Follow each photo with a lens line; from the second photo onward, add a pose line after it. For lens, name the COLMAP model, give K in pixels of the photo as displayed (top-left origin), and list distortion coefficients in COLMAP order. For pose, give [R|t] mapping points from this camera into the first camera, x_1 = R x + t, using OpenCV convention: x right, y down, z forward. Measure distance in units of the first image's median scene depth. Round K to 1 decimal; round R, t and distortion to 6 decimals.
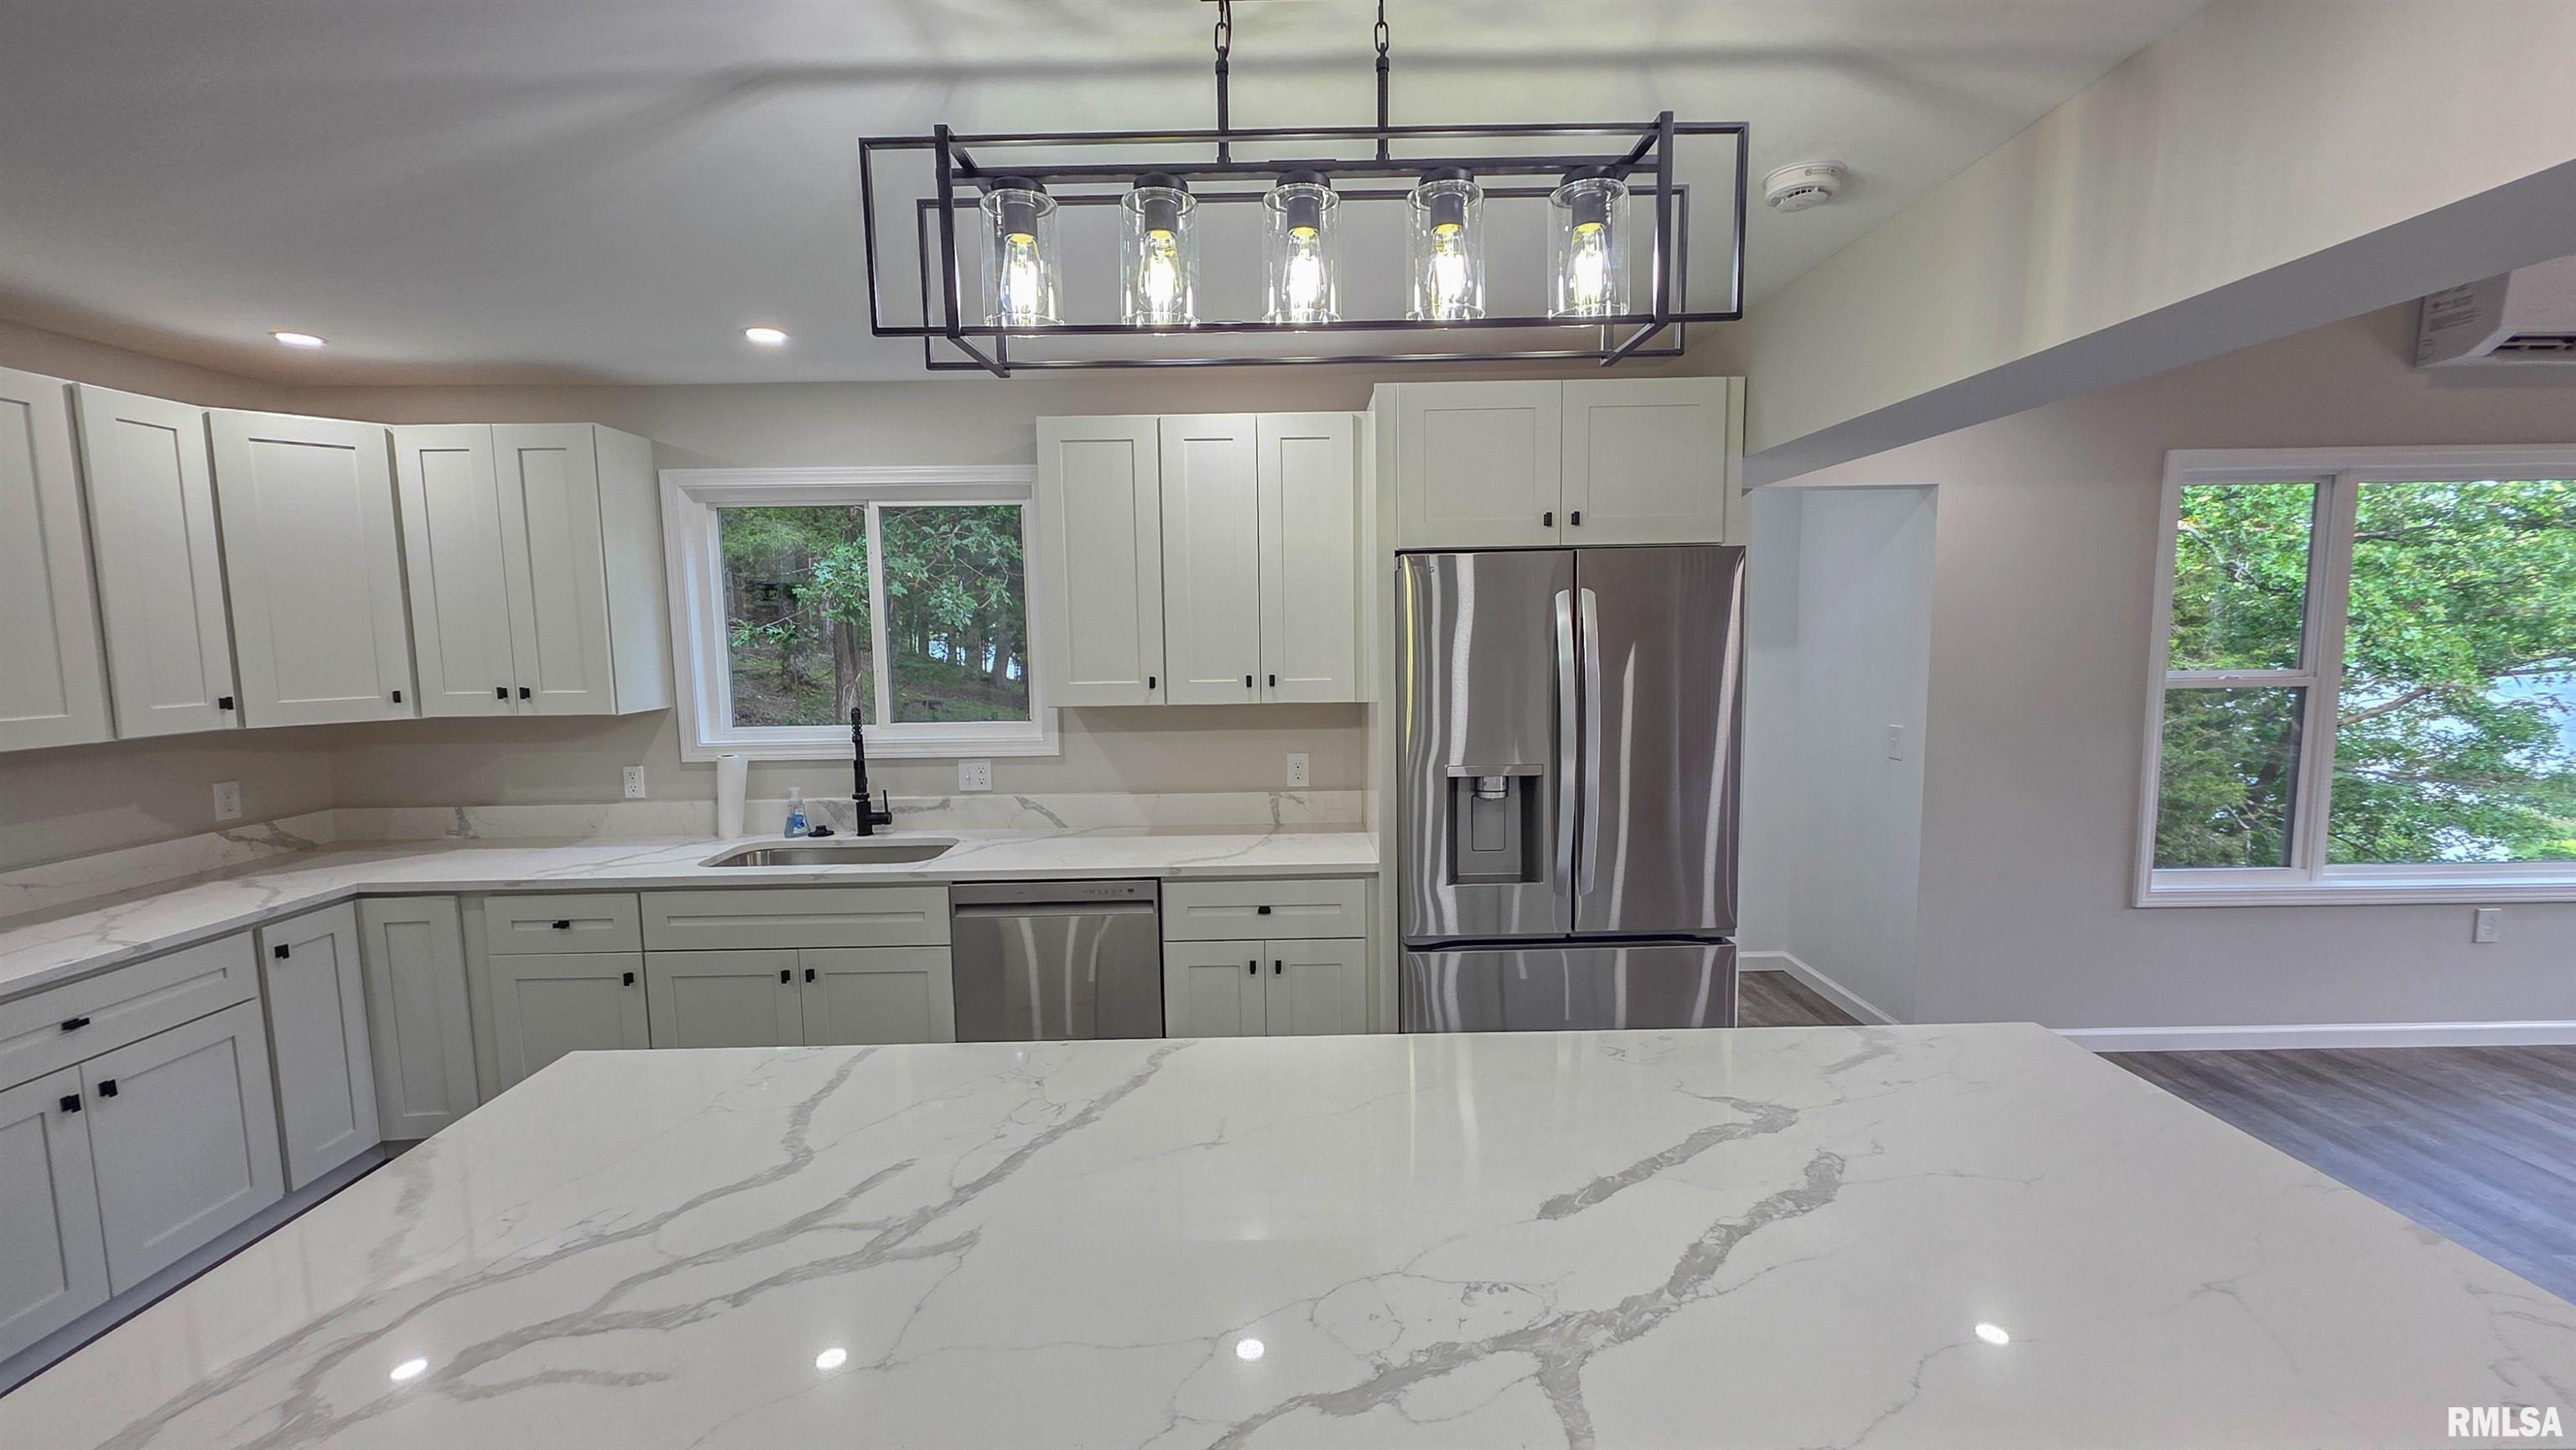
lens RADIAL K [[1031.4, 0, 1282.6], [0, 1031.4, 722.4], [0, 0, 1]] dist [0.001984, 0.000062]
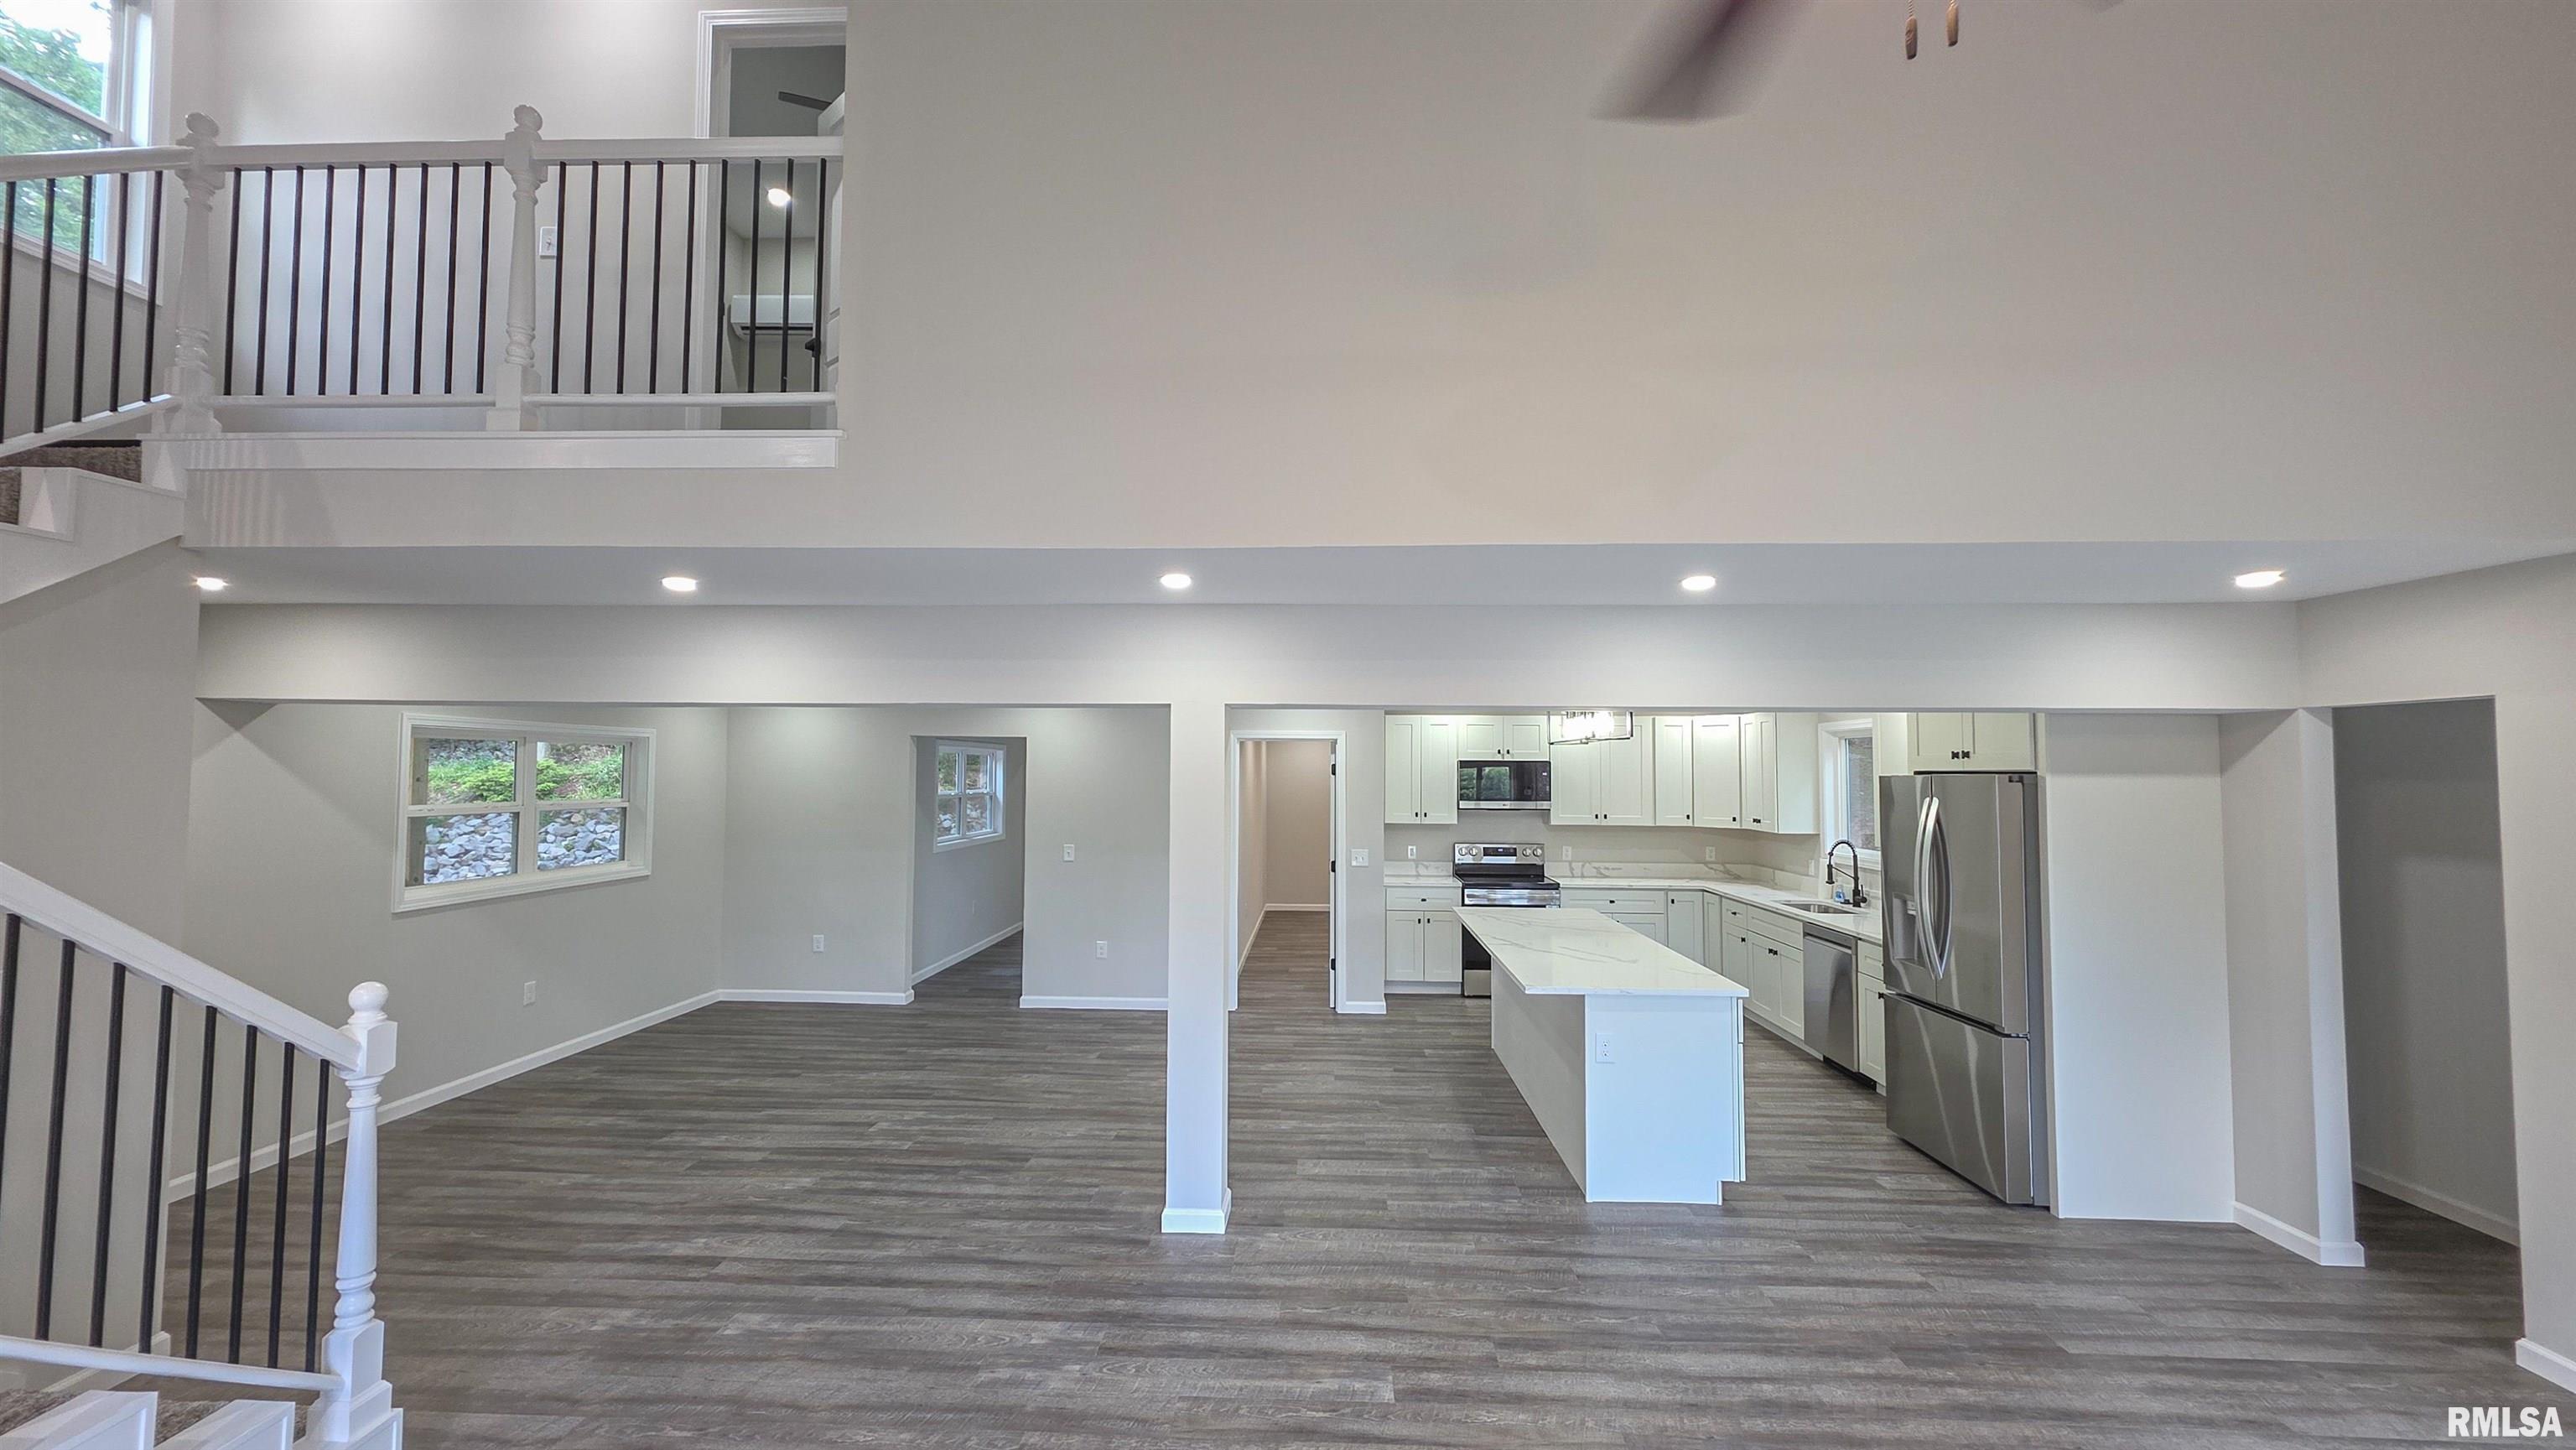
lens RADIAL K [[1024.1, 0, 1282.2], [0, 1024.1, 728.5], [0, 0, 1]] dist [0.002934, 0.000318]
pose [[-0.052363, -0.025256, -0.998309, 1.747688], [-0.099368, 0.994851, -0.019957, -0.086250], [0.993672, 0.098155, -0.054603, -0.002717]]
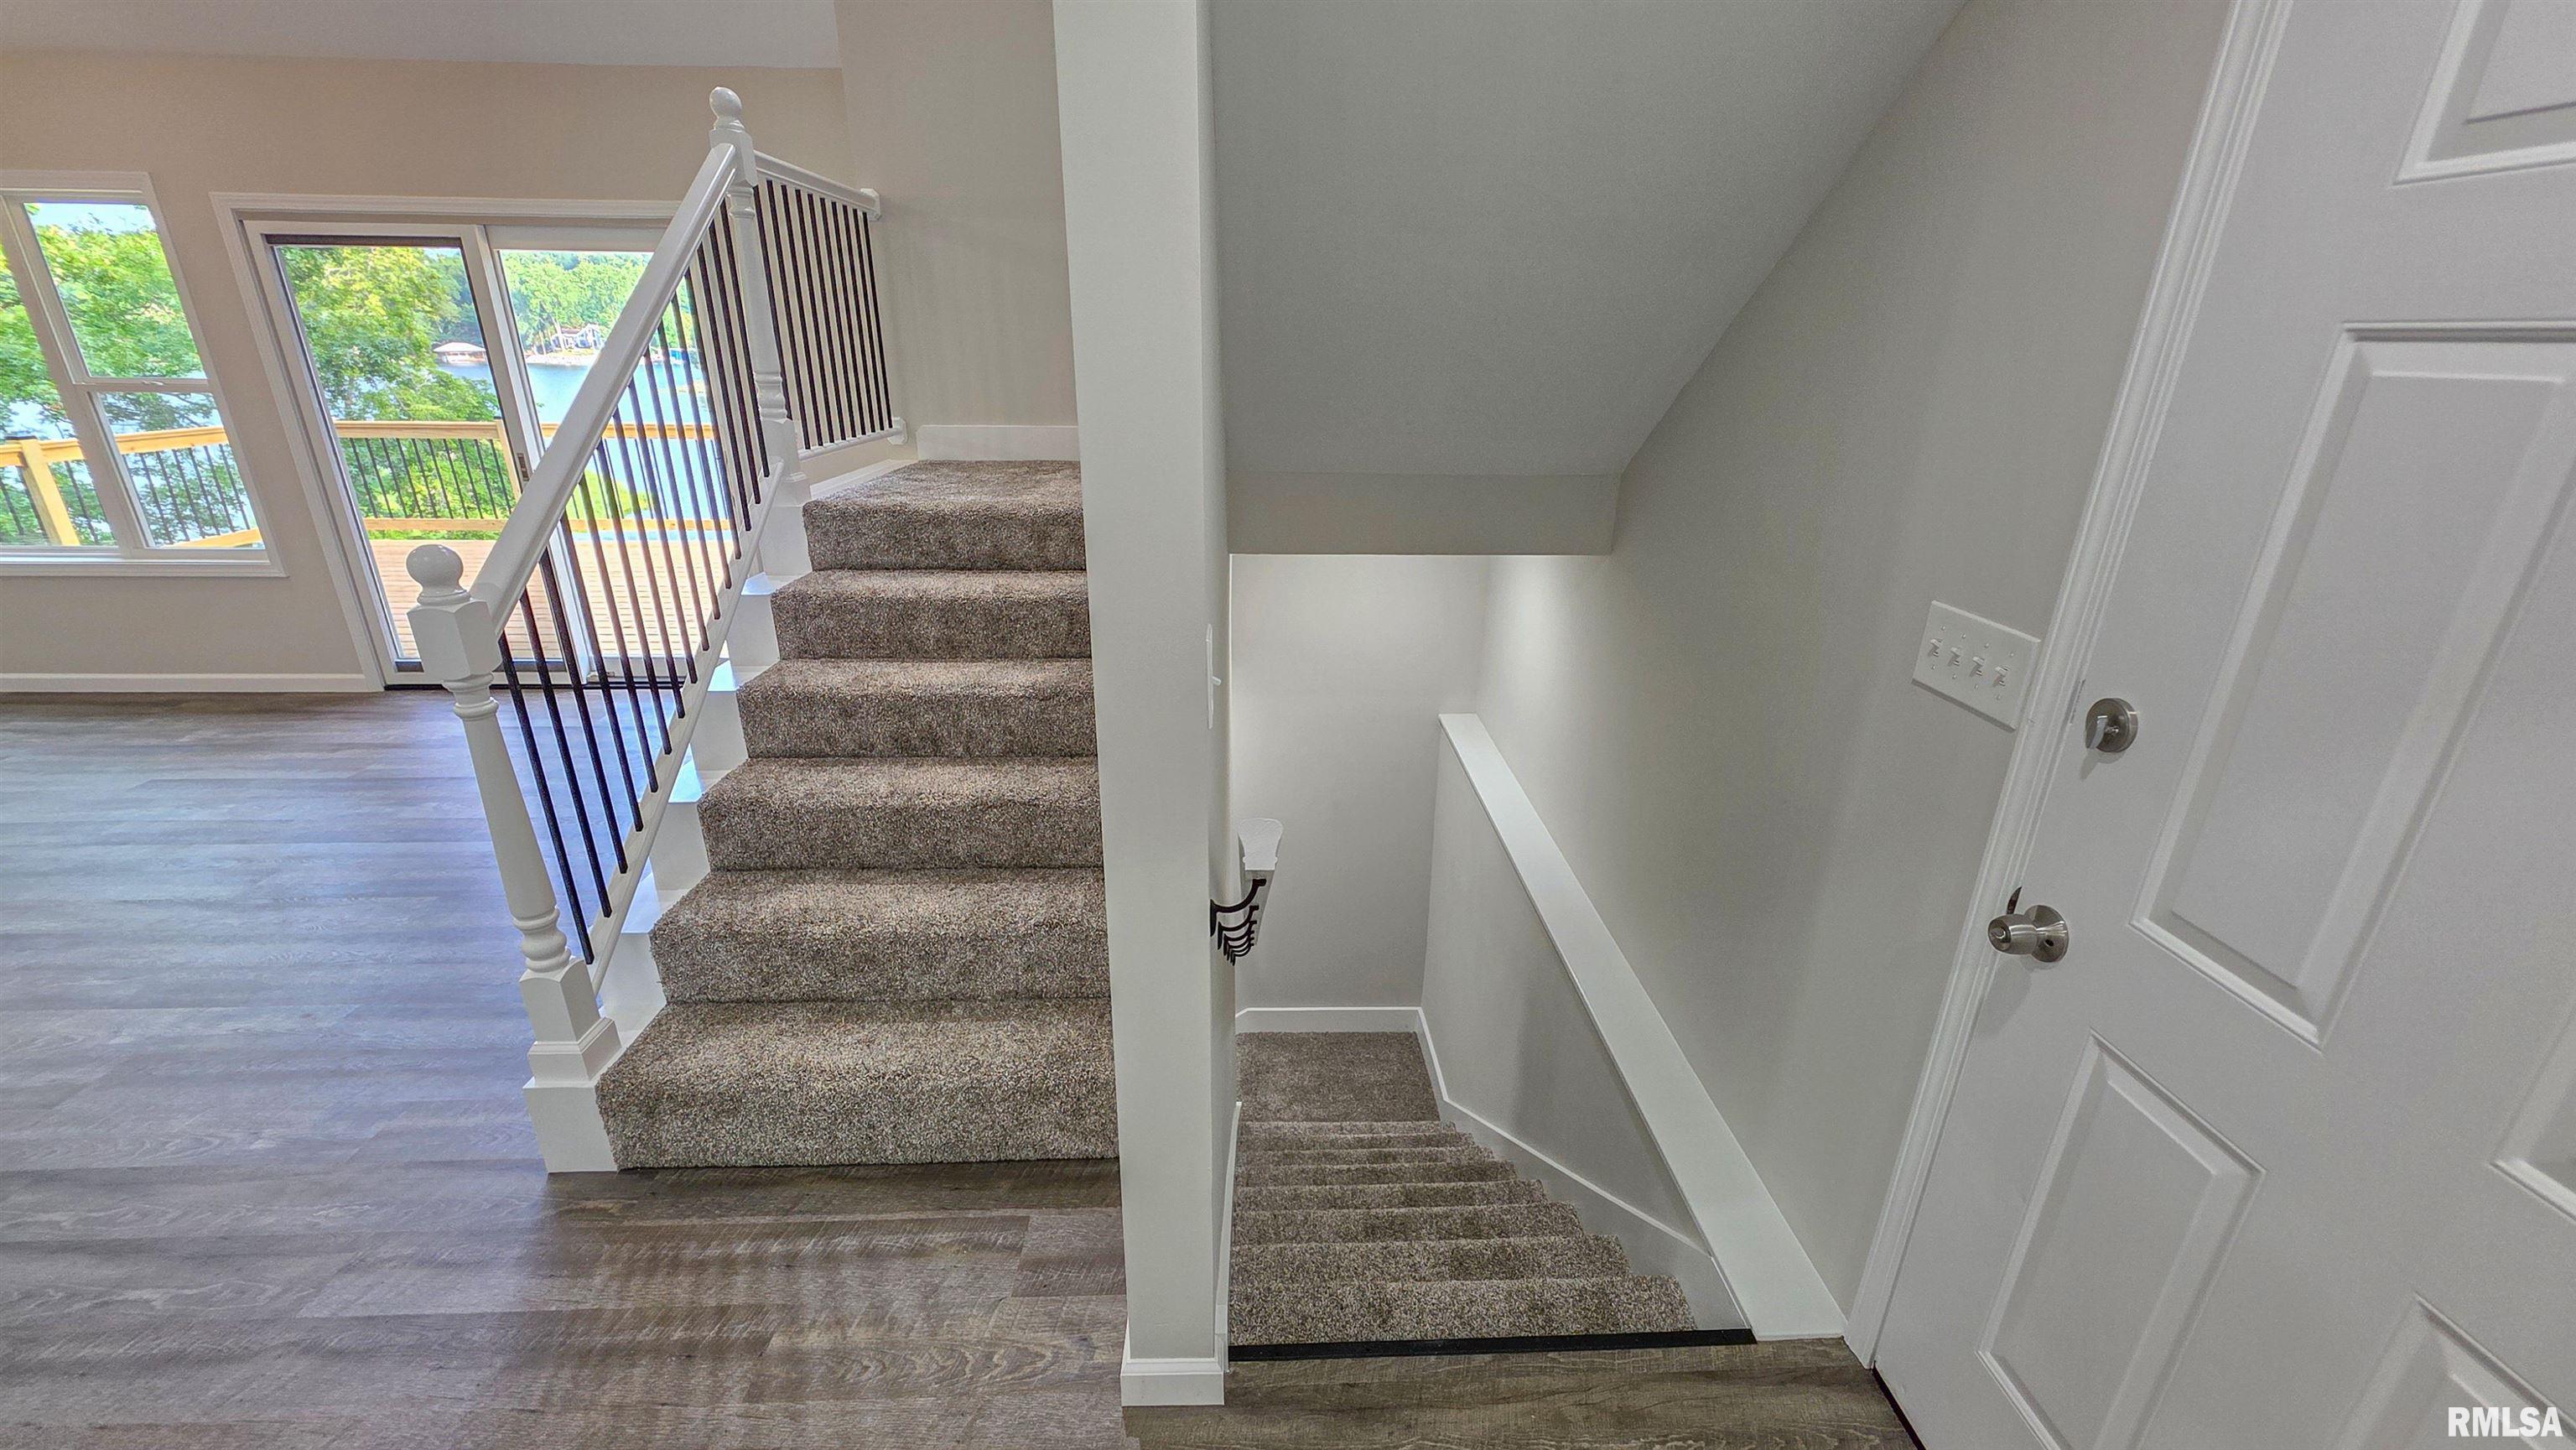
lens RADIAL K [[1027.5, 0, 1285.4], [0, 1027.5, 728.5], [0, 0, 1]] dist [0.001508, -0.000190]
pose [[-0.031709, -0.343499, 0.938618, 0.470885], [0.085095, 0.934752, 0.344959, 0.099856], [-0.995868, 0.090809, -0.000410, -1.133821]]
